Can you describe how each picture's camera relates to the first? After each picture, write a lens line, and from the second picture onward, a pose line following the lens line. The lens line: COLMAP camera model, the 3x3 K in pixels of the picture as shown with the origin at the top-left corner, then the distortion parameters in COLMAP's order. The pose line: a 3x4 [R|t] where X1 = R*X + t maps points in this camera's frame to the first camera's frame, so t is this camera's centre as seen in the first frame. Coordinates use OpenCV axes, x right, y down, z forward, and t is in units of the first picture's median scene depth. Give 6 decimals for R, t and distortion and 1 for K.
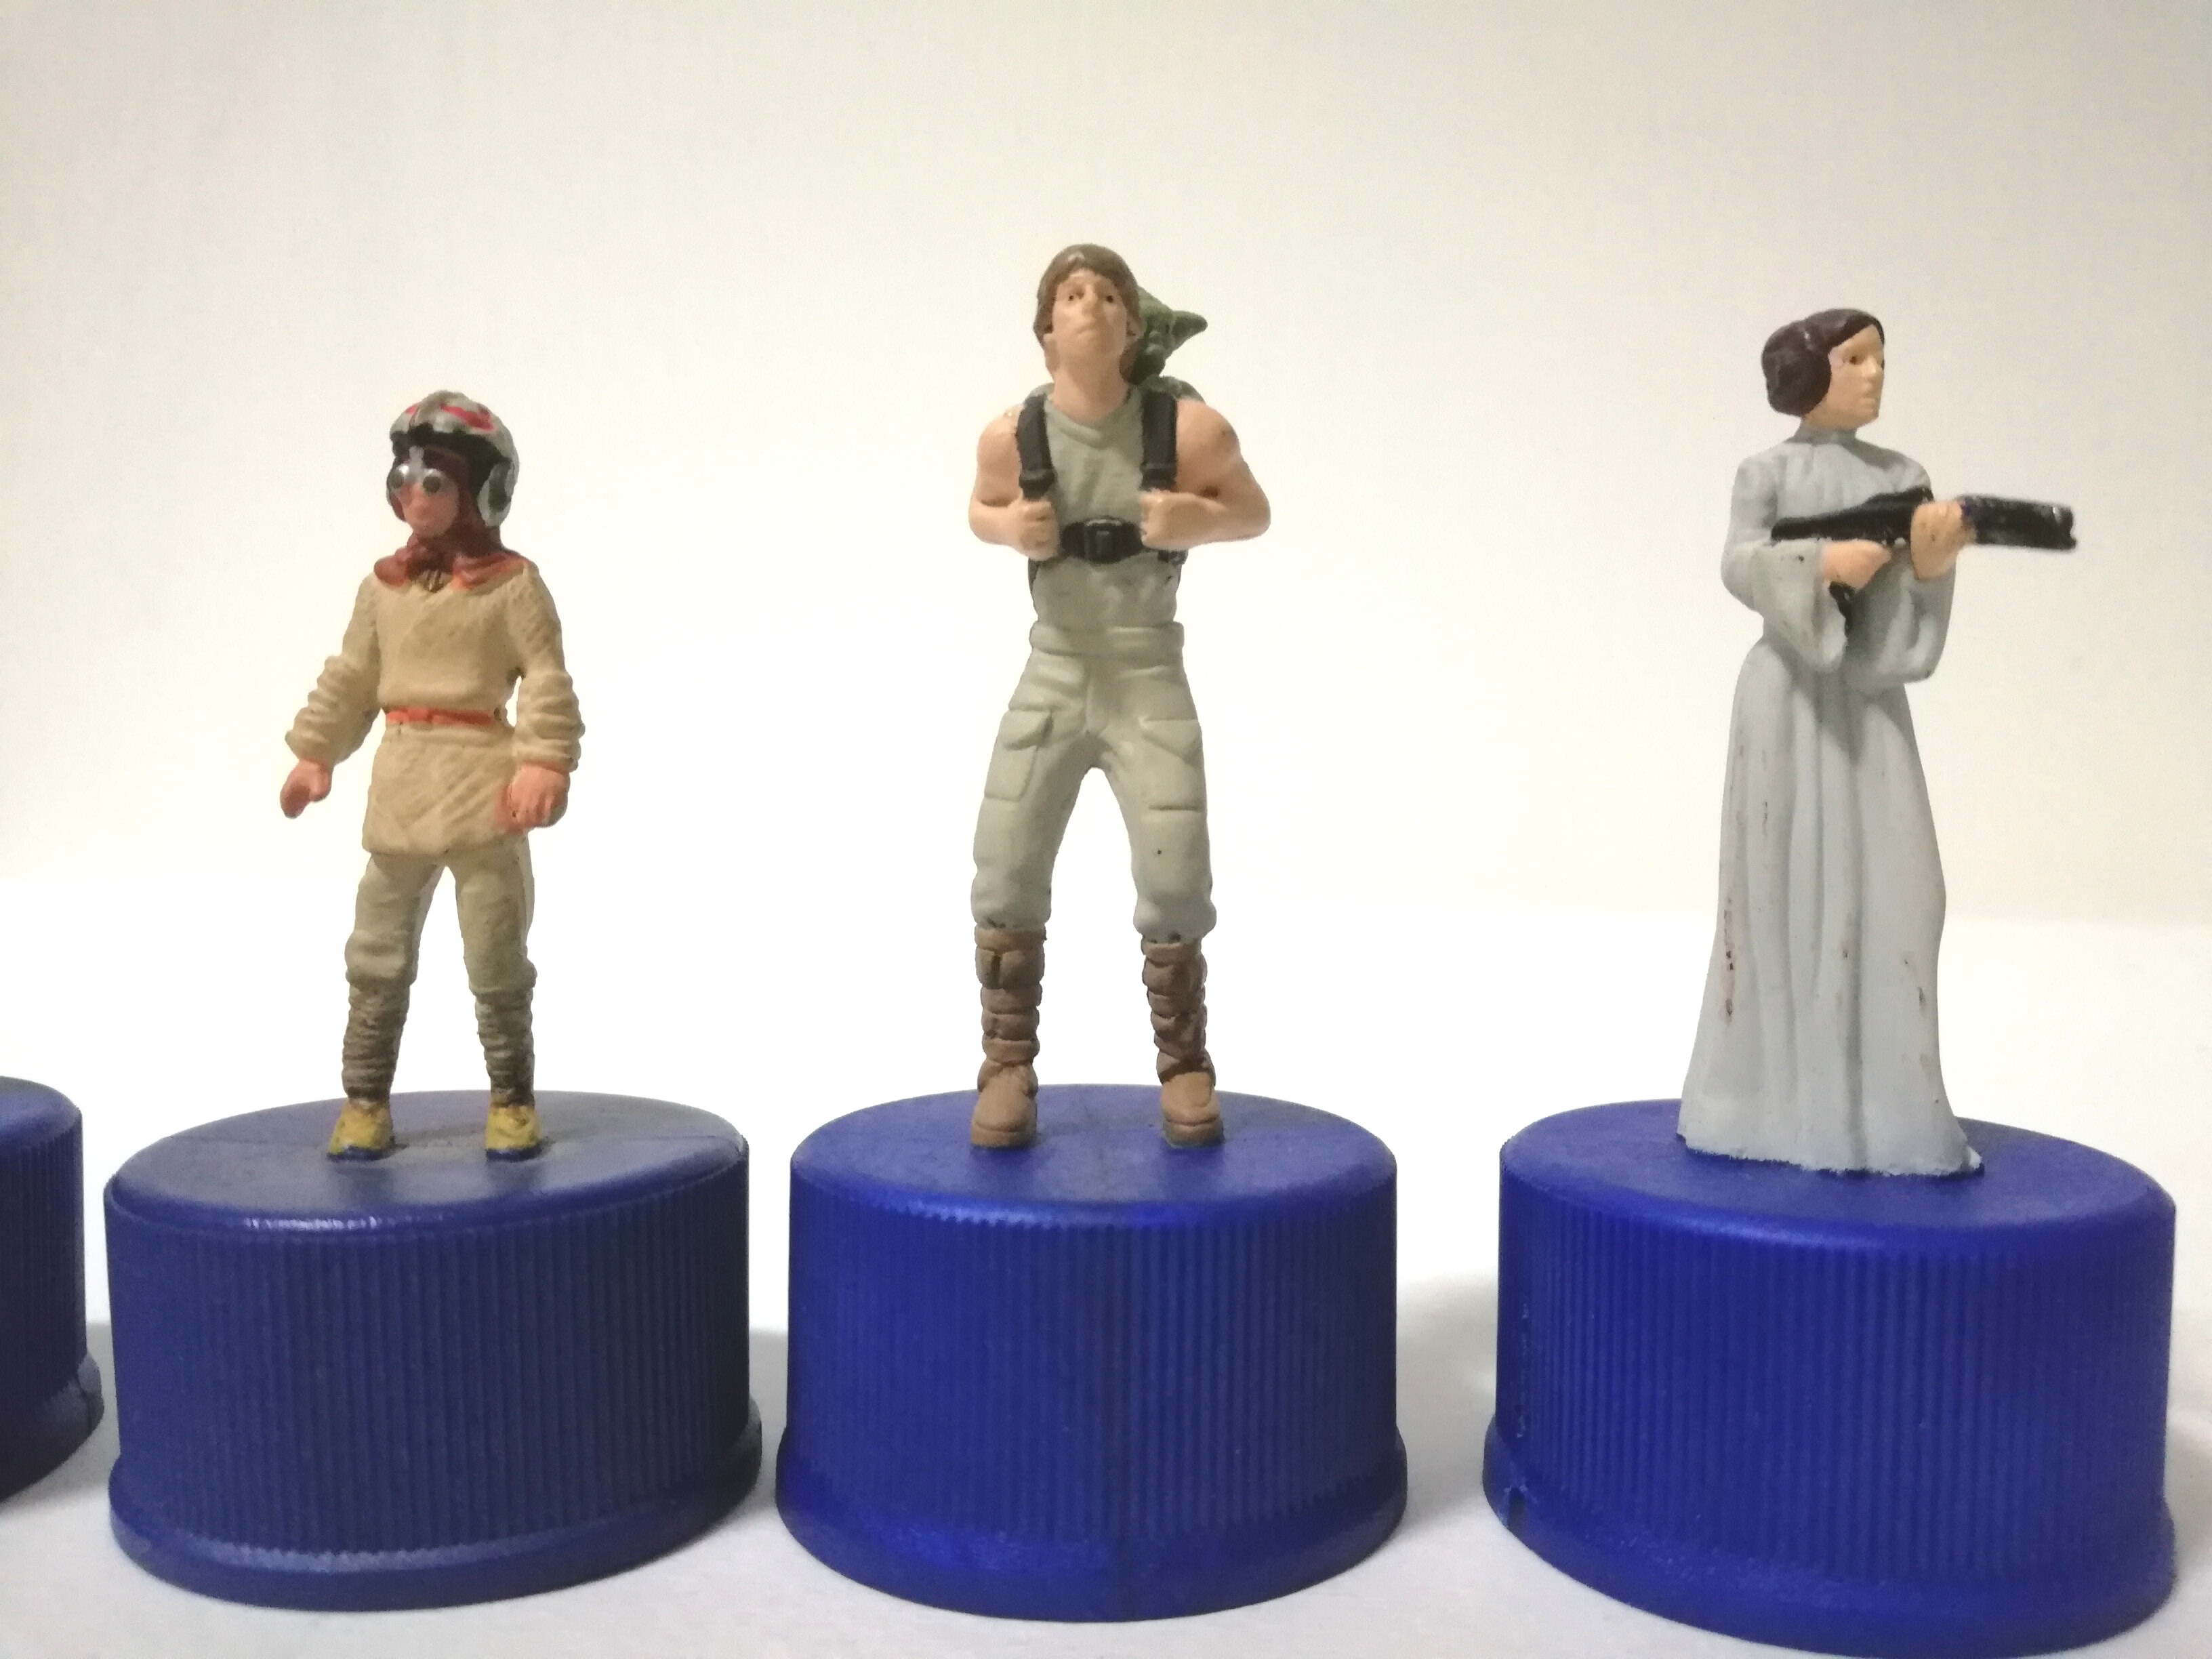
lens RADIAL K [[1780.0, 0, 1106.0], [0, 1780.0, 829.5], [0, 0, 1]] dist [0.007582, -0.058222]
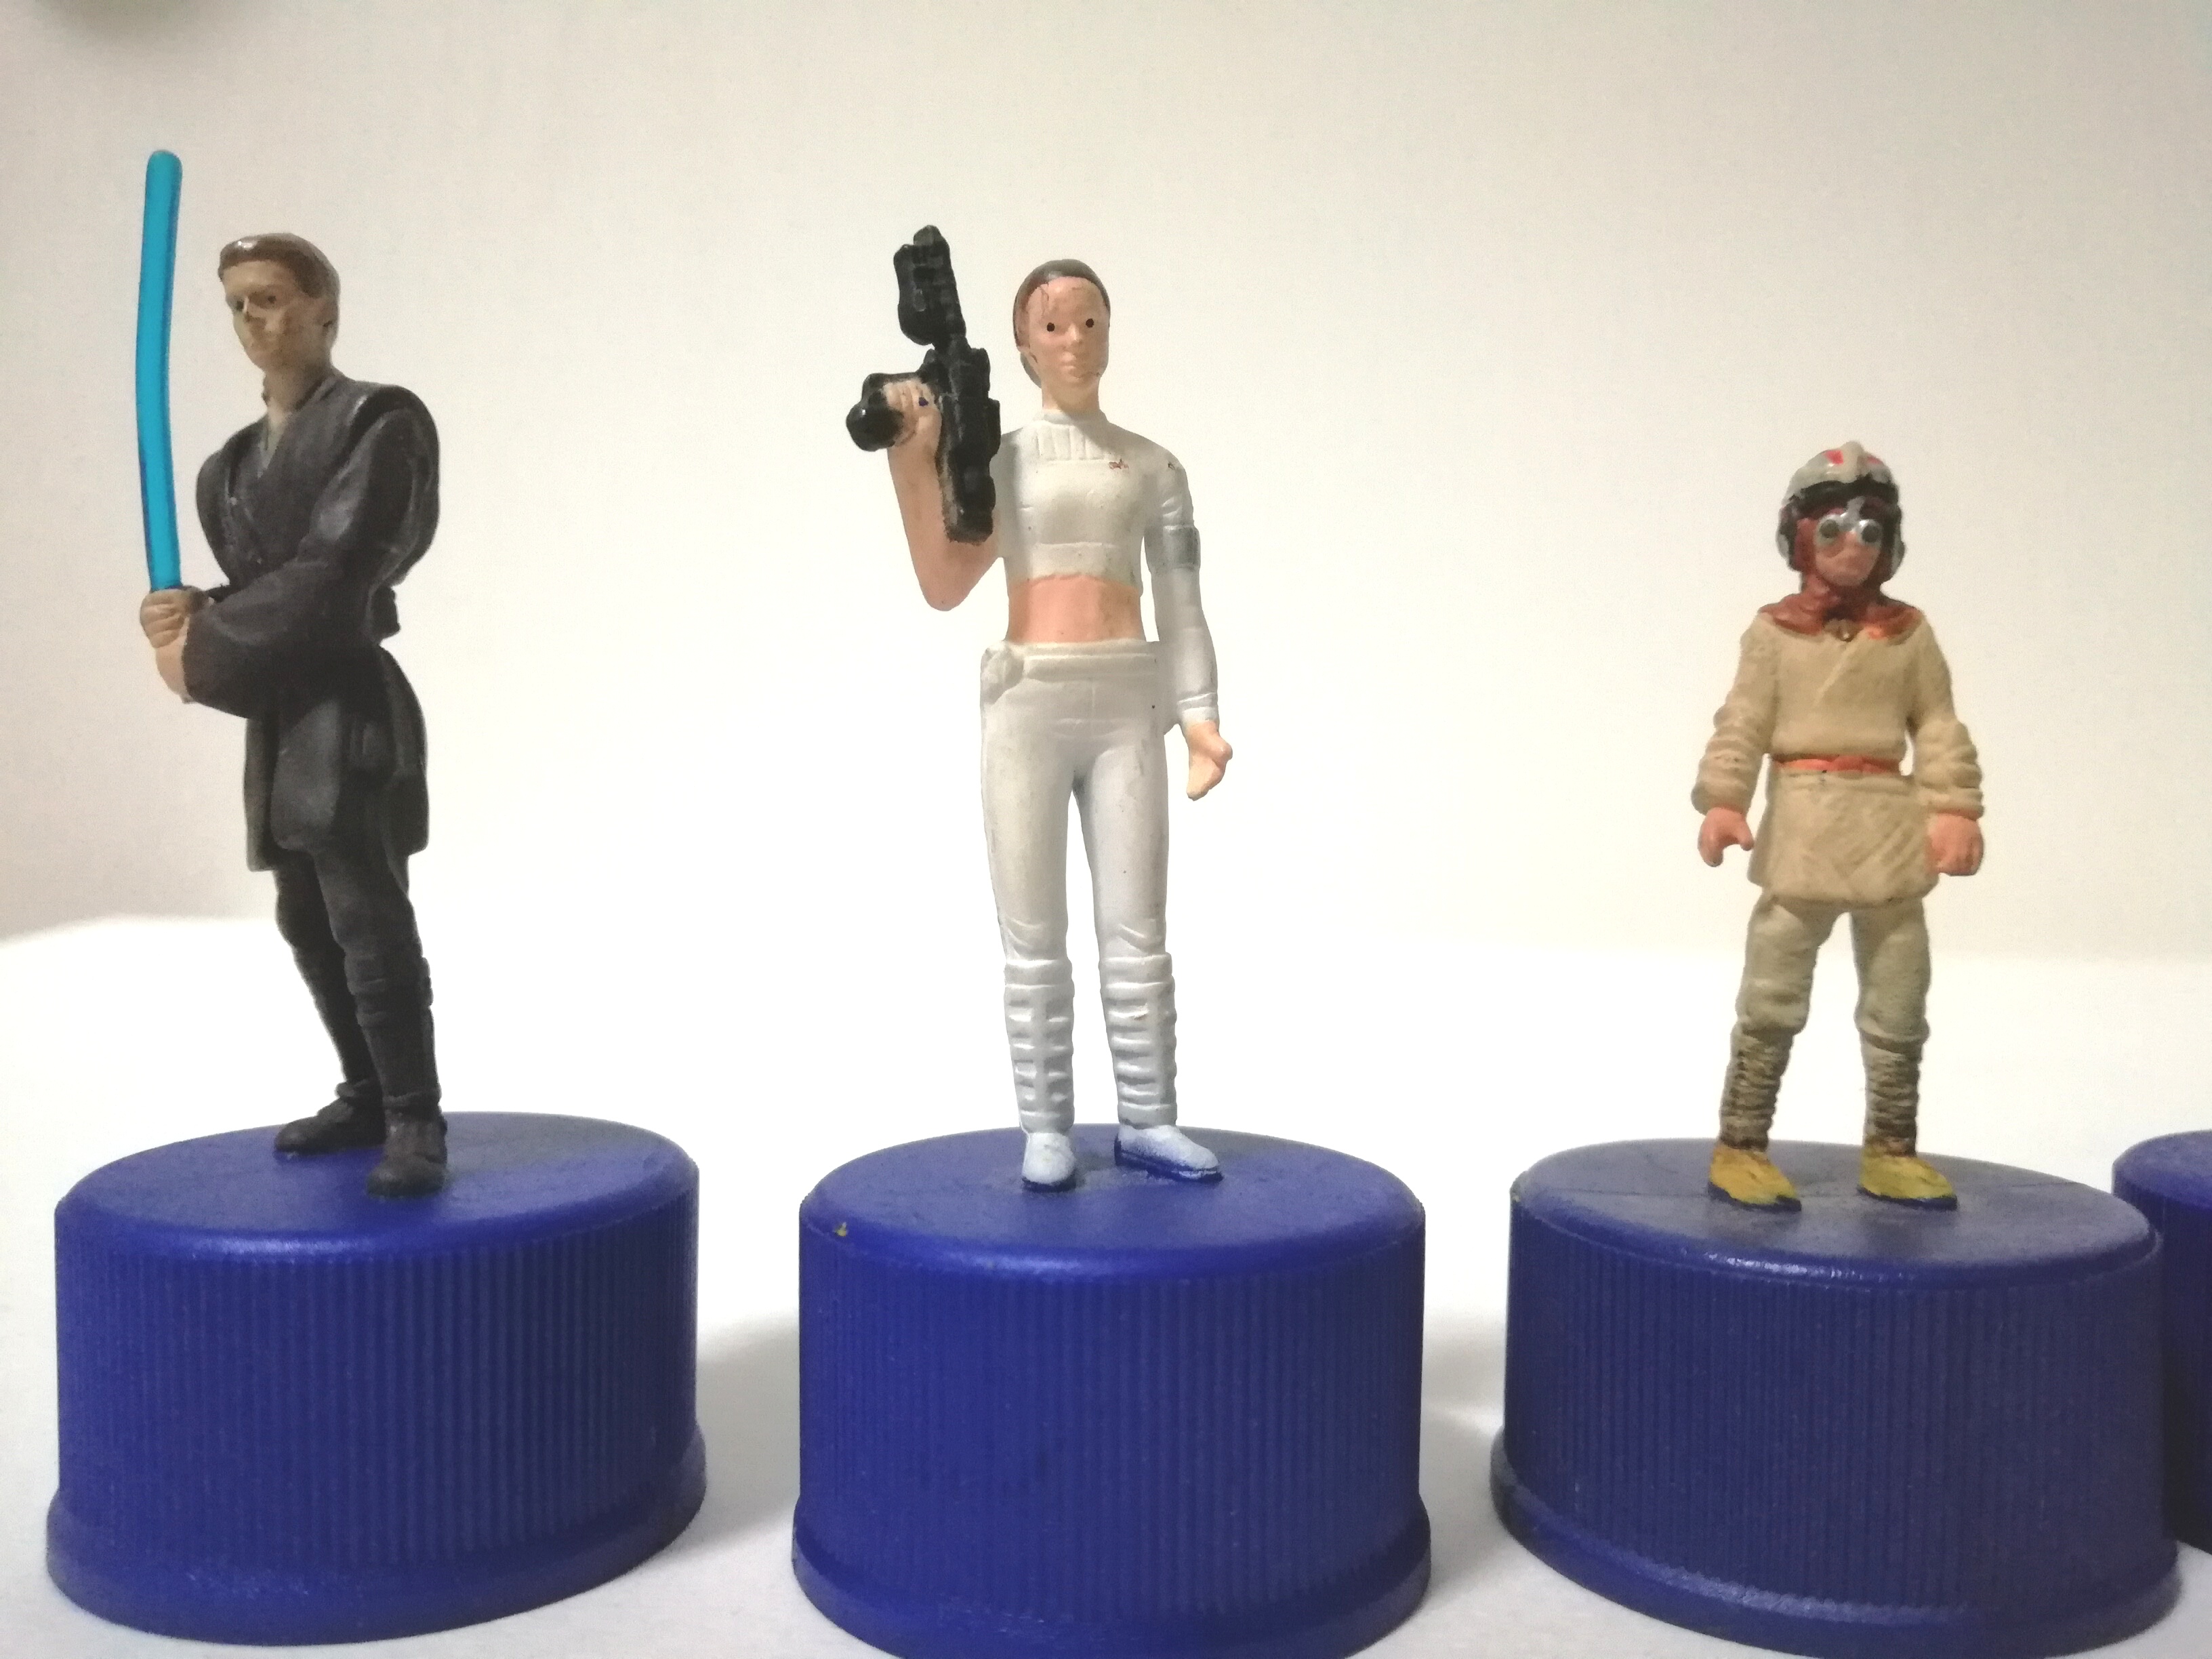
lens RADIAL K [[1780.0, 0, 1106.0], [0, 1780.0, 829.5], [0, 0, 1]] dist [0.007582, -0.058222]
pose [[0.995966, -0.000500, 0.089729, -0.878896], [0.002666, 0.999708, -0.024022, -0.004212], [-0.089691, 0.024164, 0.995676, 0.040105]]
